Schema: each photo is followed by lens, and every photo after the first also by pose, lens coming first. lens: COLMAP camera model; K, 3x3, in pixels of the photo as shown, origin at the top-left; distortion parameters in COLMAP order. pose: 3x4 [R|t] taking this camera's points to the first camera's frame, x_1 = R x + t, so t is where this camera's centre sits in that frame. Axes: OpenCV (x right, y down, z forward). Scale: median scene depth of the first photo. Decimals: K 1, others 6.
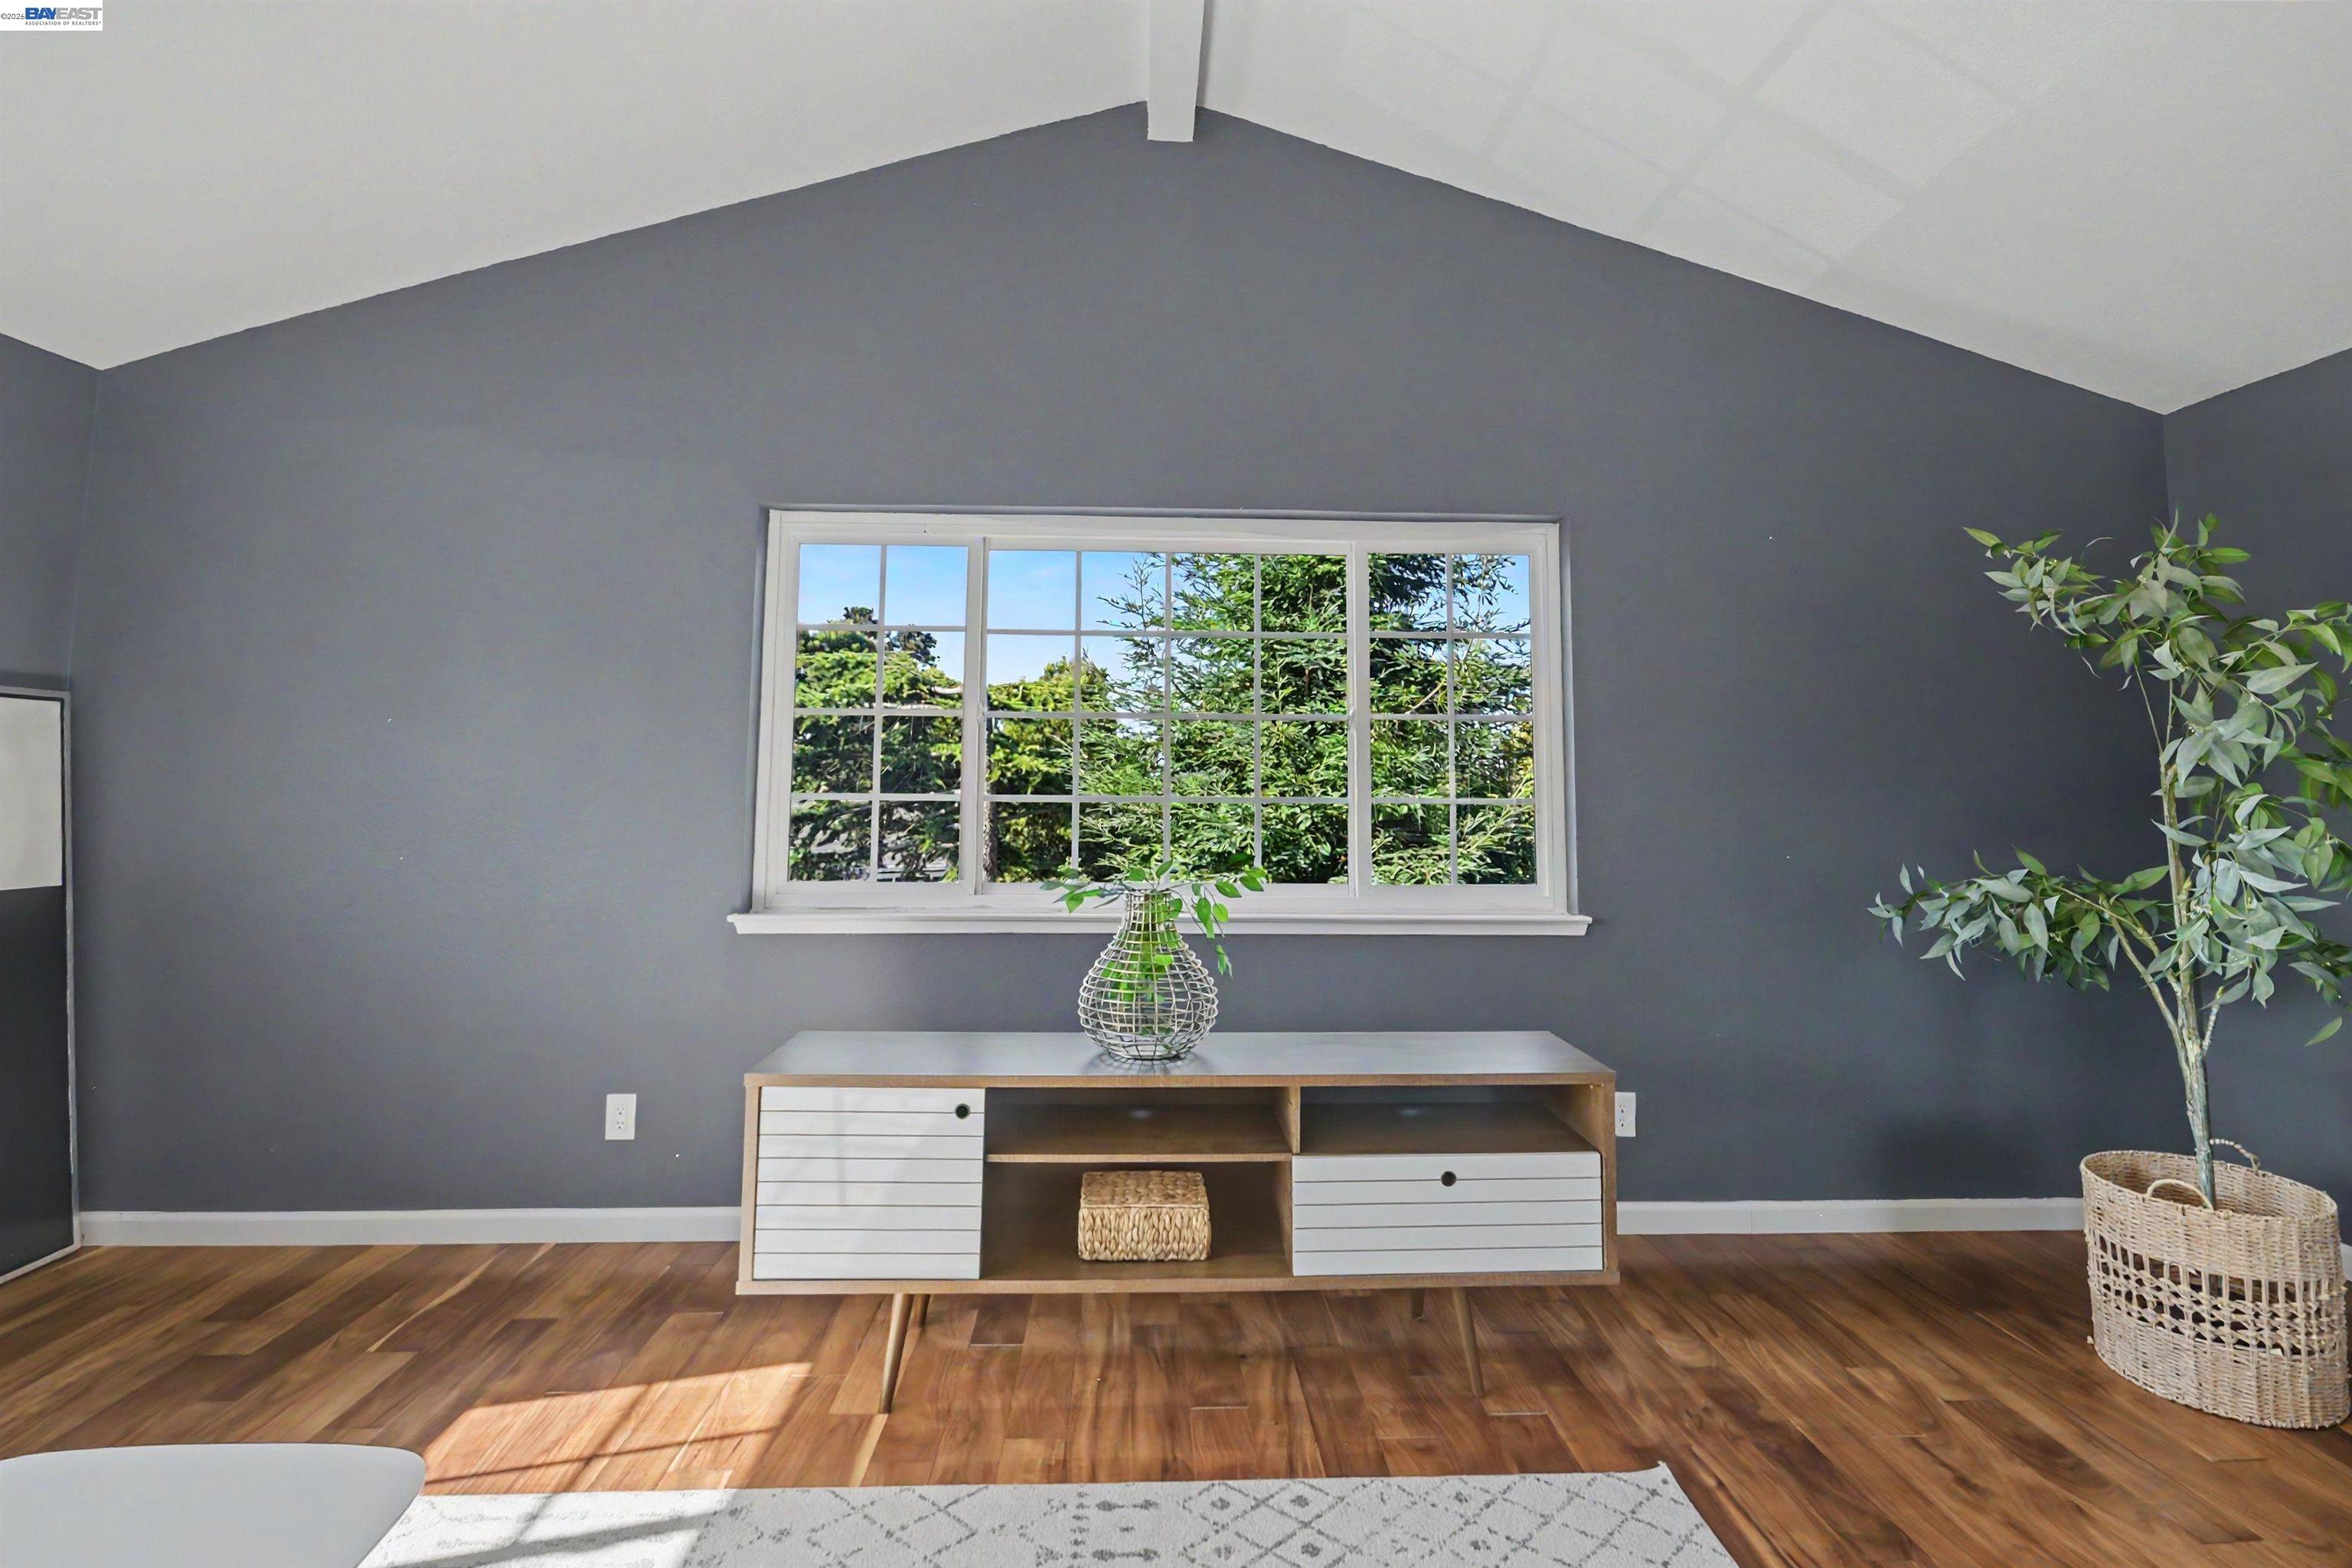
lens RADIAL K [[1115.2, 0, 1174.7], [0, 1115.2, 697.5], [0, 0, 1]] dist [-0.008192, 0.001618]
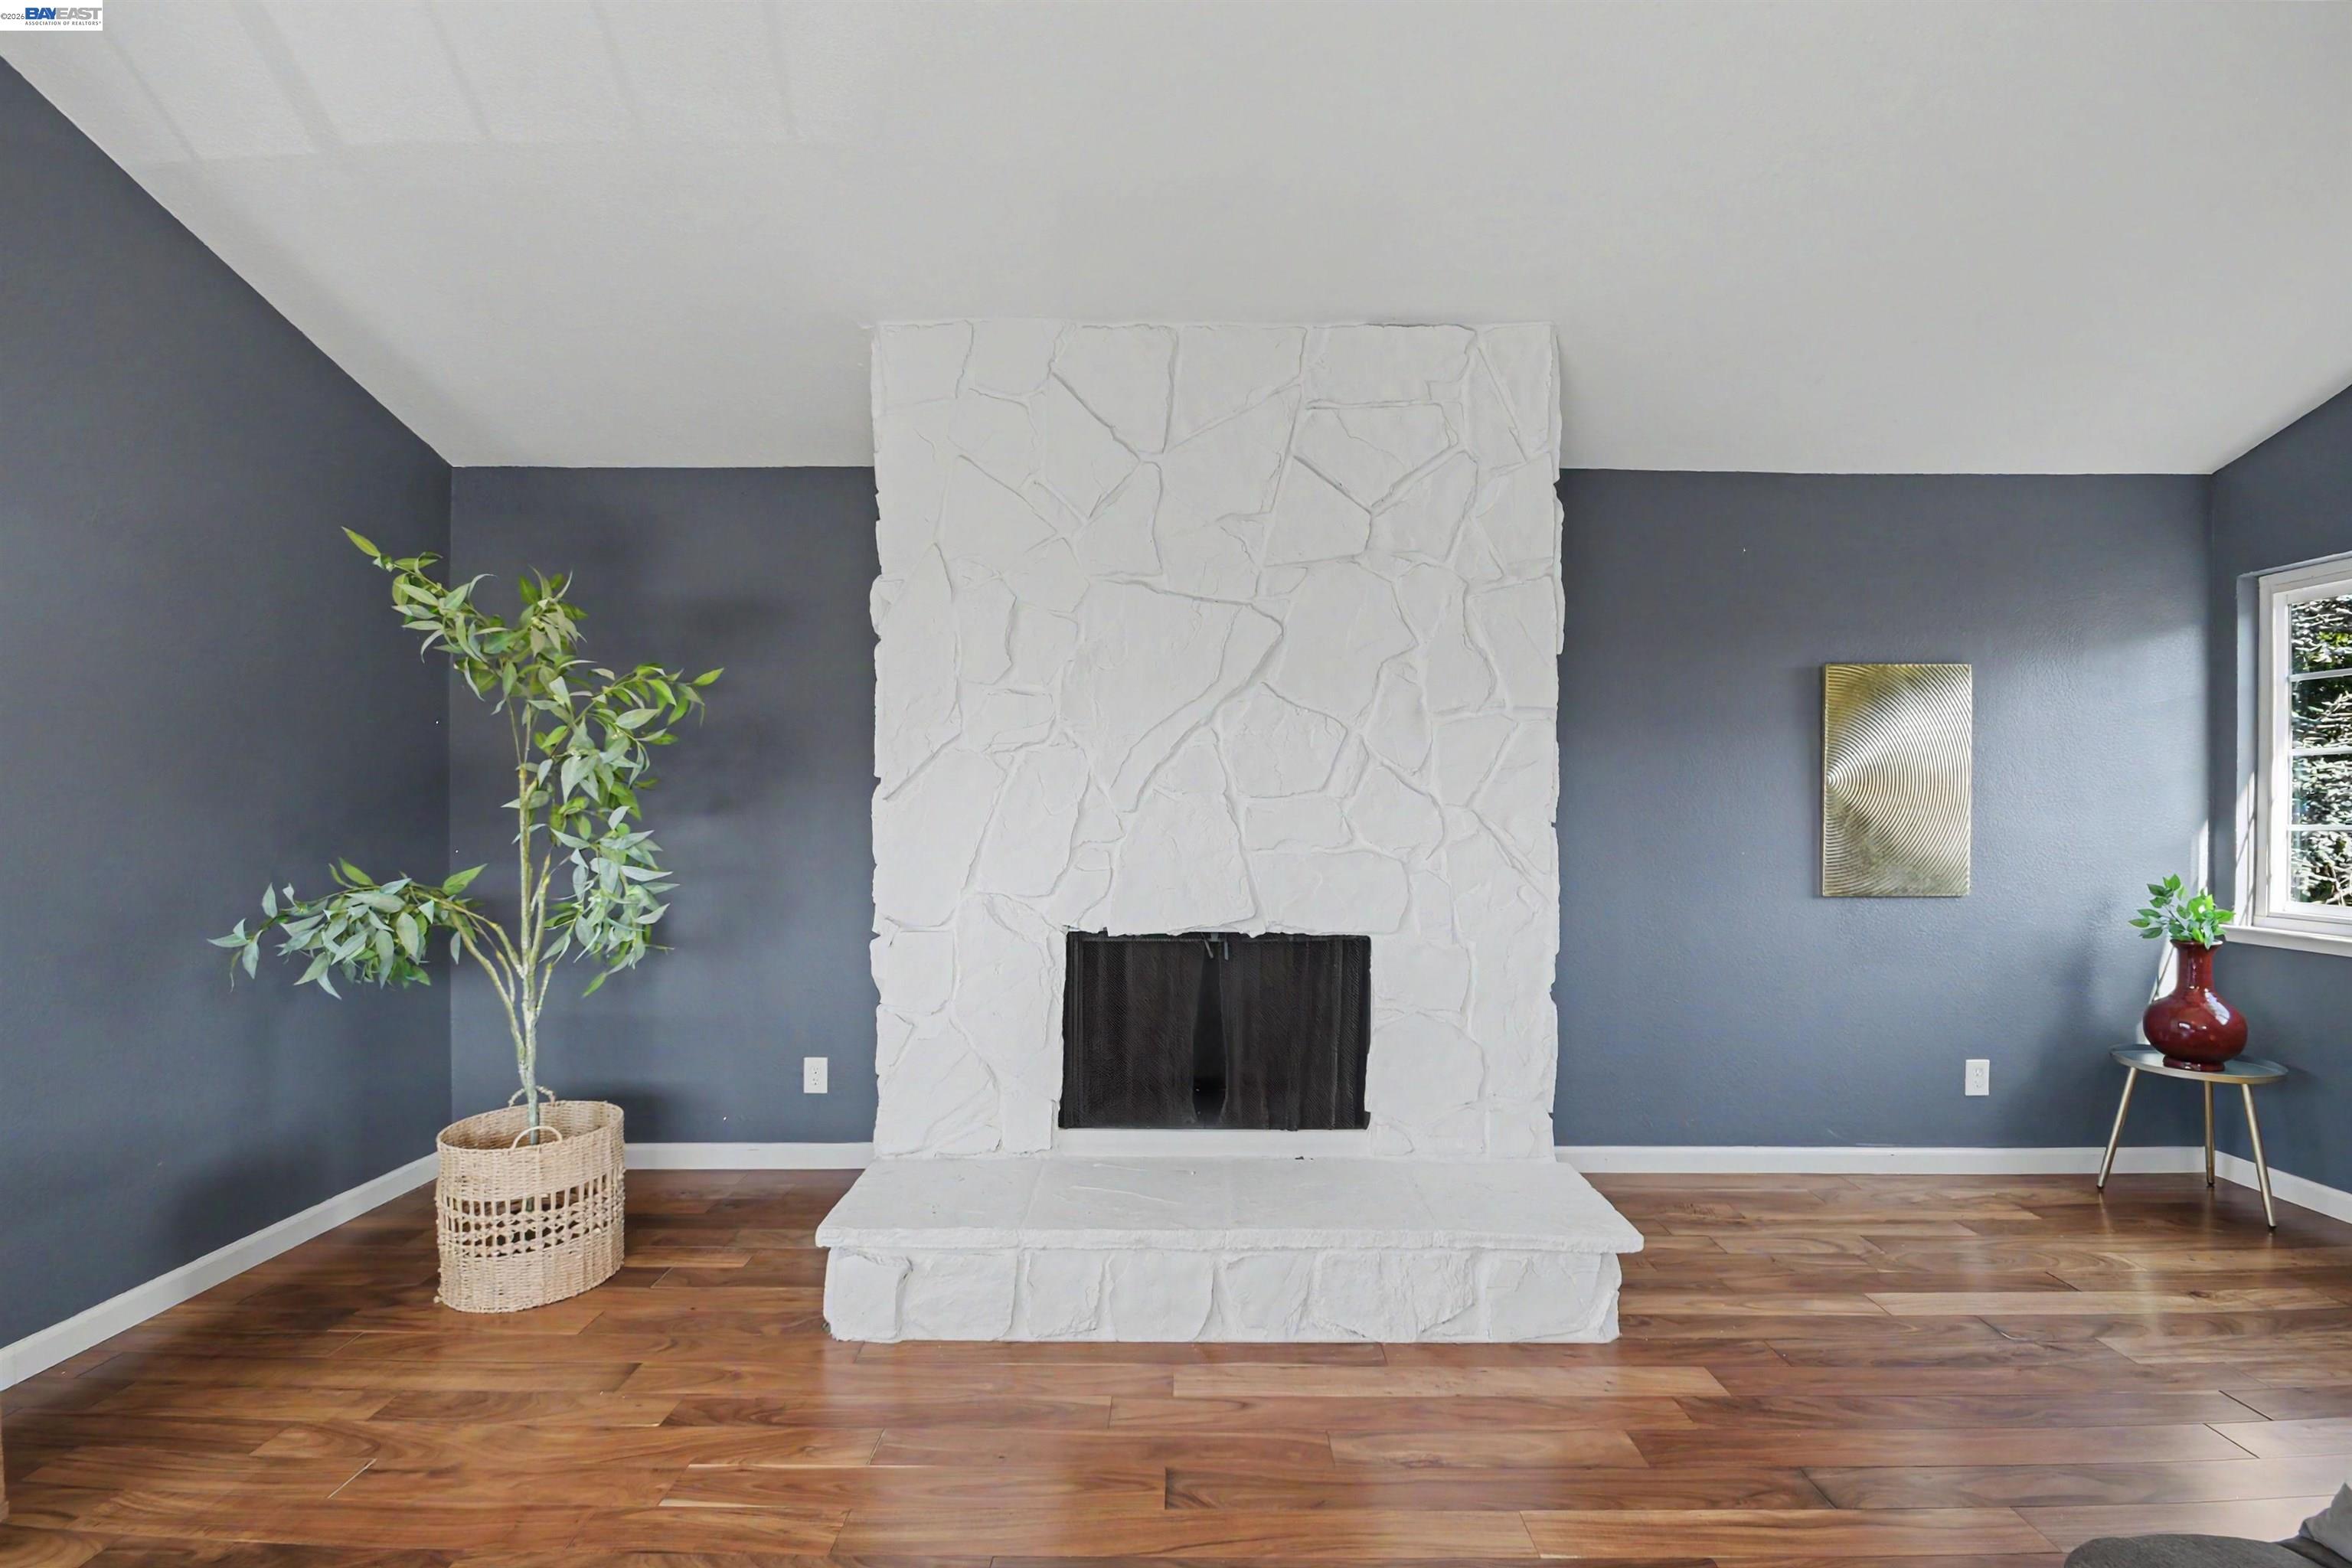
lens RADIAL K [[1052.3, 0, 1191.3], [0, 1052.3, 806.2], [0, 0, 1]] dist [0.000283, -0.003020]
pose [[0.050840, -0.009343, 0.998663, -0.188158], [-0.084409, 0.996338, 0.013618, 0.012429], [-0.995133, -0.084988, 0.049865, 0.251587]]
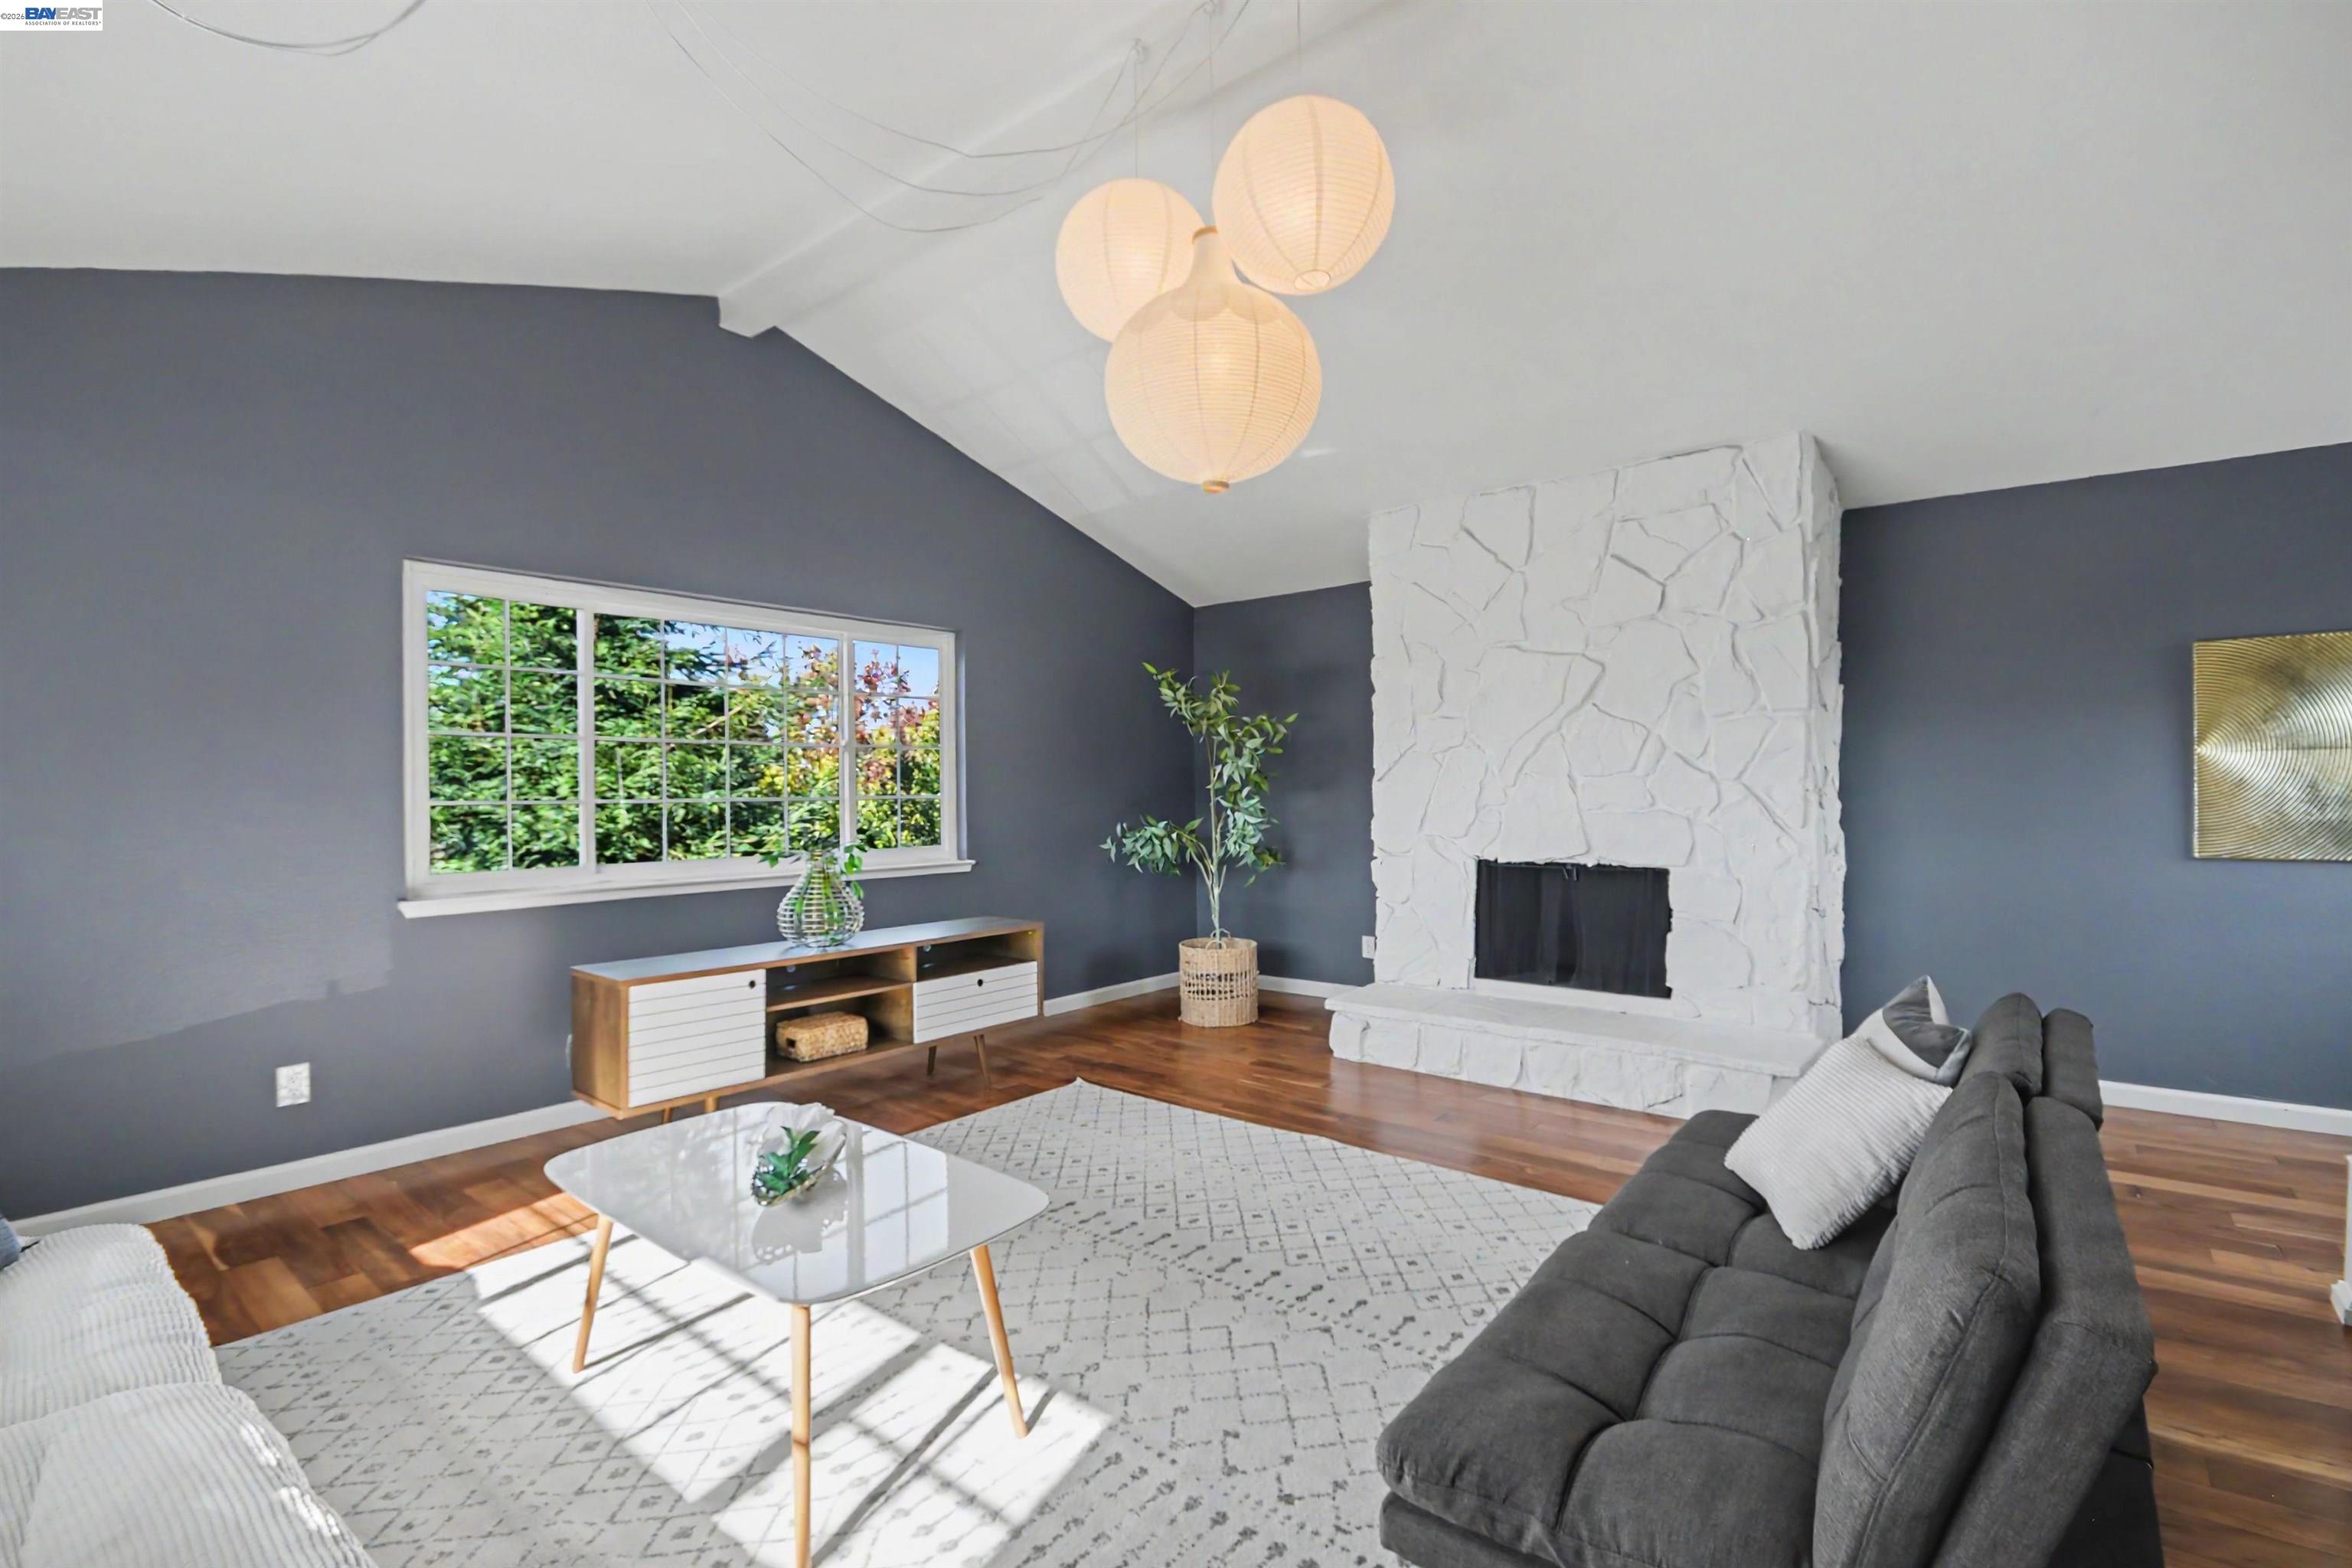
lens RADIAL K [[1052.3, 0, 1172.9], [0, 1052.3, 790.0], [0, 0, 1]] dist [0.000283, -0.003020]
pose [[0.676573, -0.014757, 0.736228, -0.868680], [-0.045789, 0.997021, 0.062063, -0.046674], [-0.734951, -0.075701, 0.673882, -0.486462]]
